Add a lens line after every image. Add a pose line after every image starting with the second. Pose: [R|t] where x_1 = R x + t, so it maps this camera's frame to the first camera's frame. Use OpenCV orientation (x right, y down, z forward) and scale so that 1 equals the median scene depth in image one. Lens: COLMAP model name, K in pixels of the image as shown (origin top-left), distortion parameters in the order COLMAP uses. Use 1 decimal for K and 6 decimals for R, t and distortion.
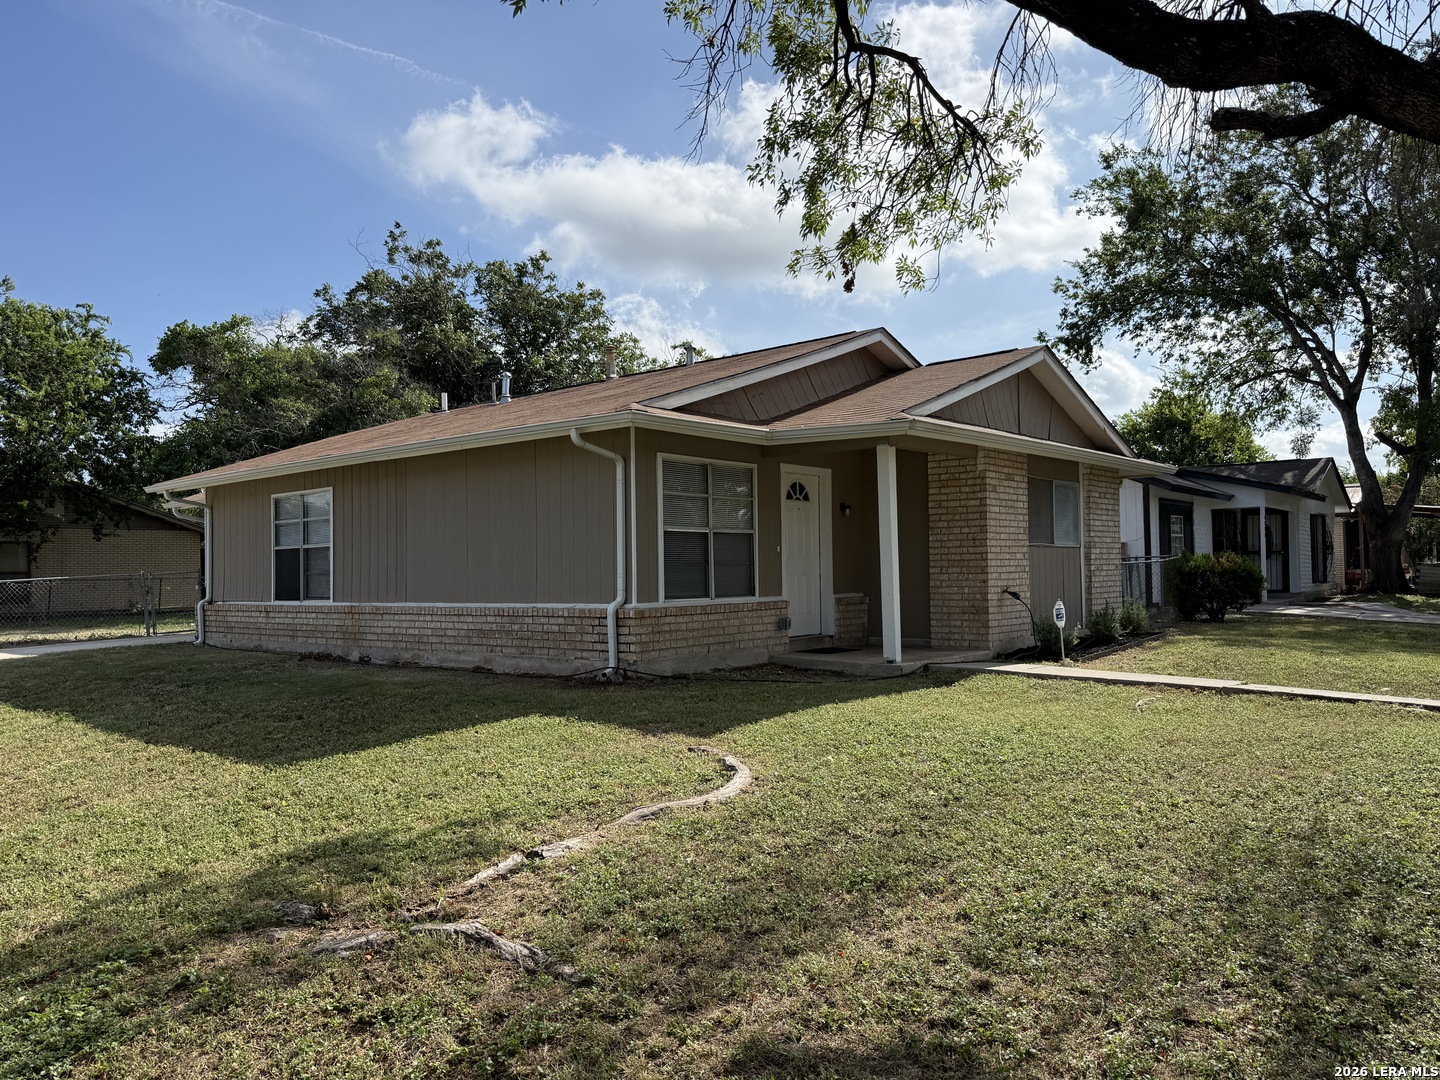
lens RADIAL K [[988.7, 0, 720.0], [0, 988.7, 540.0], [0, 0, 1]] dist [0.050176, -0.002187]
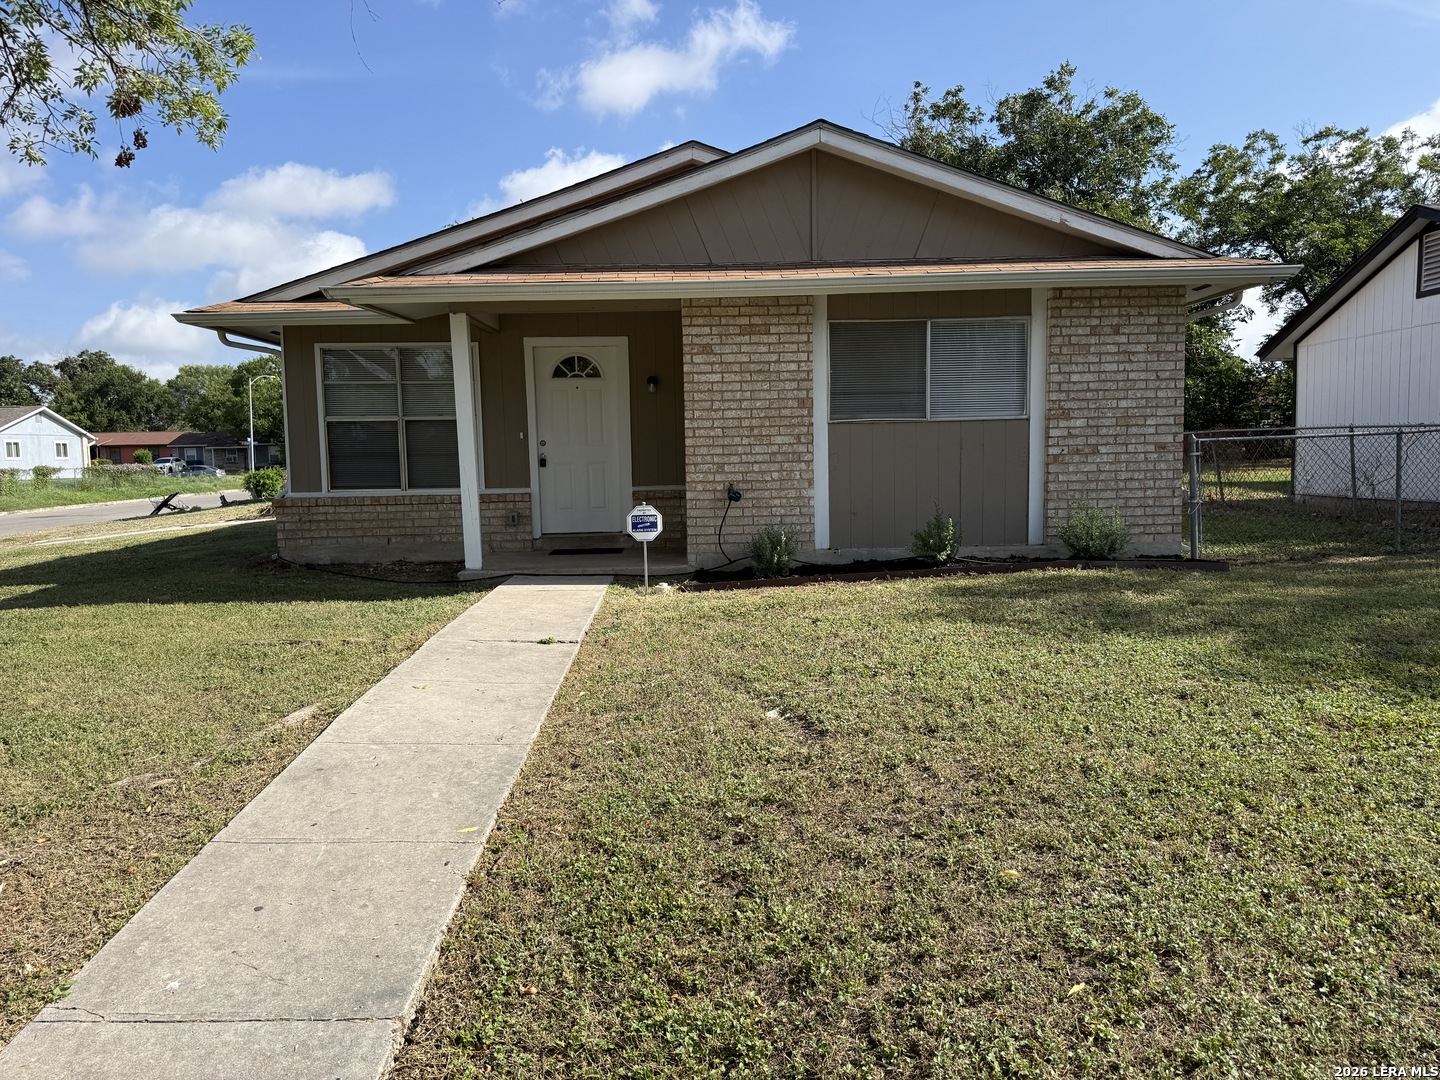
lens RADIAL K [[988.7, 0, 720.0], [0, 988.7, 540.0], [0, 0, 1]] dist [0.050176, -0.002187]
pose [[0.693634, 0.063696, -0.717506, 0.961210], [0.030460, 0.992598, 0.117564, 0.003249], [0.719684, -0.103401, 0.686559, 0.576945]]
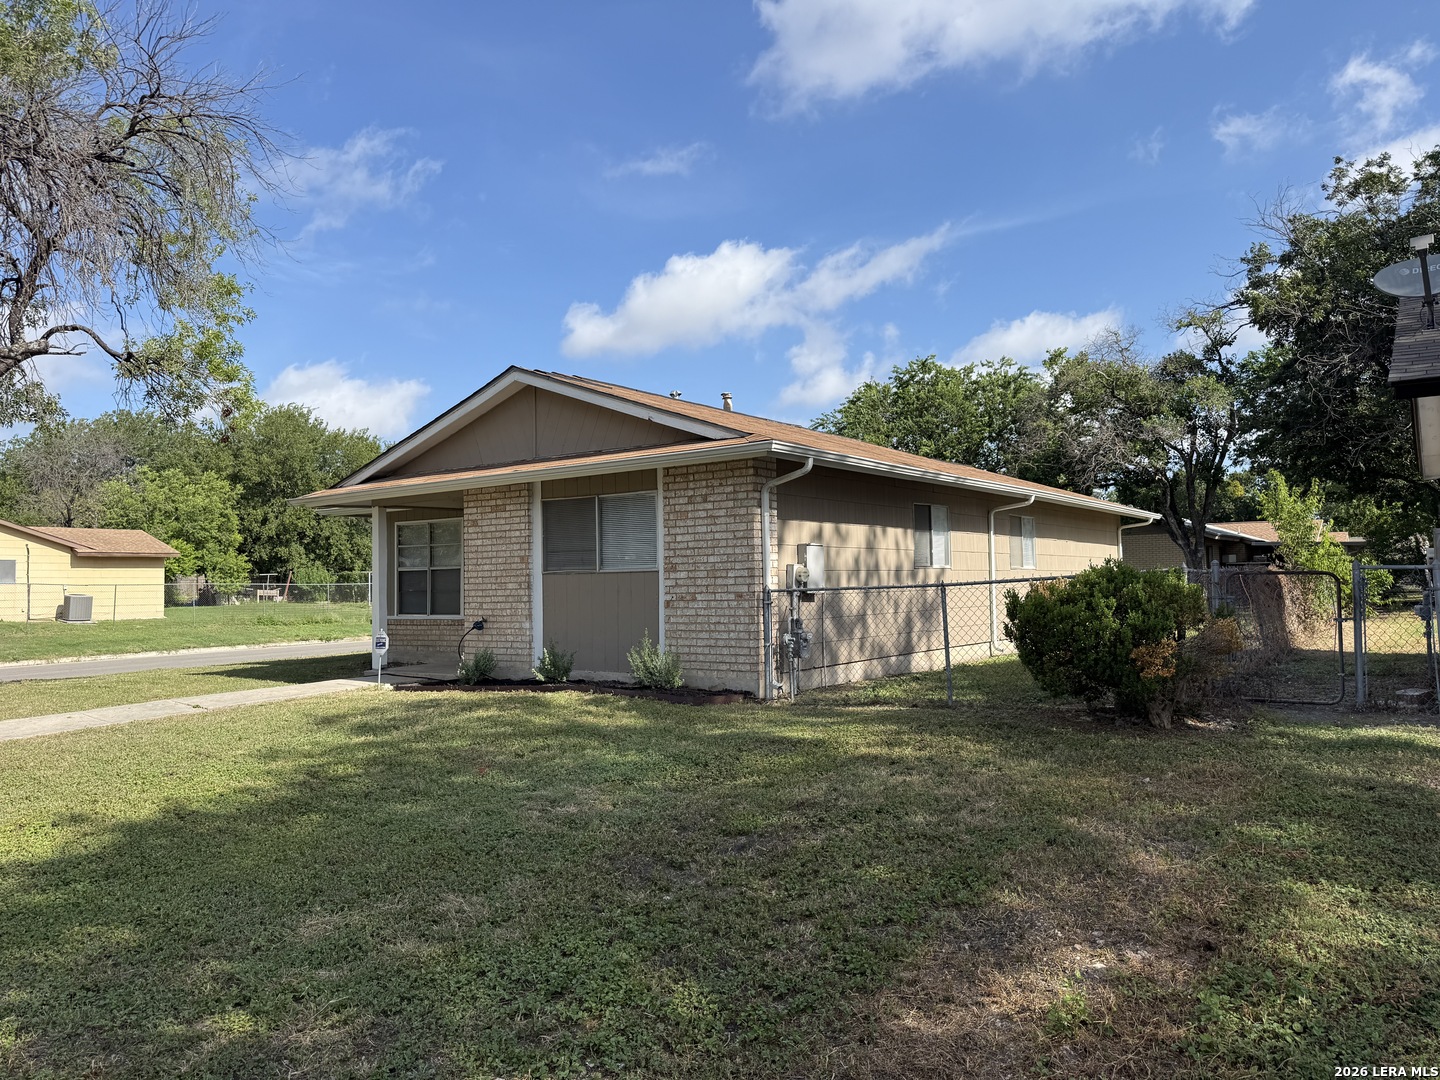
lens RADIAL K [[988.7, 0, 720.0], [0, 988.7, 540.0], [0, 0, 1]] dist [0.050176, -0.002187]
pose [[0.129512, -0.033354, -0.991017, 1.581361], [0.039889, 0.998800, -0.028403, 0.007928], [0.990775, -0.035852, 0.130687, 1.302894]]
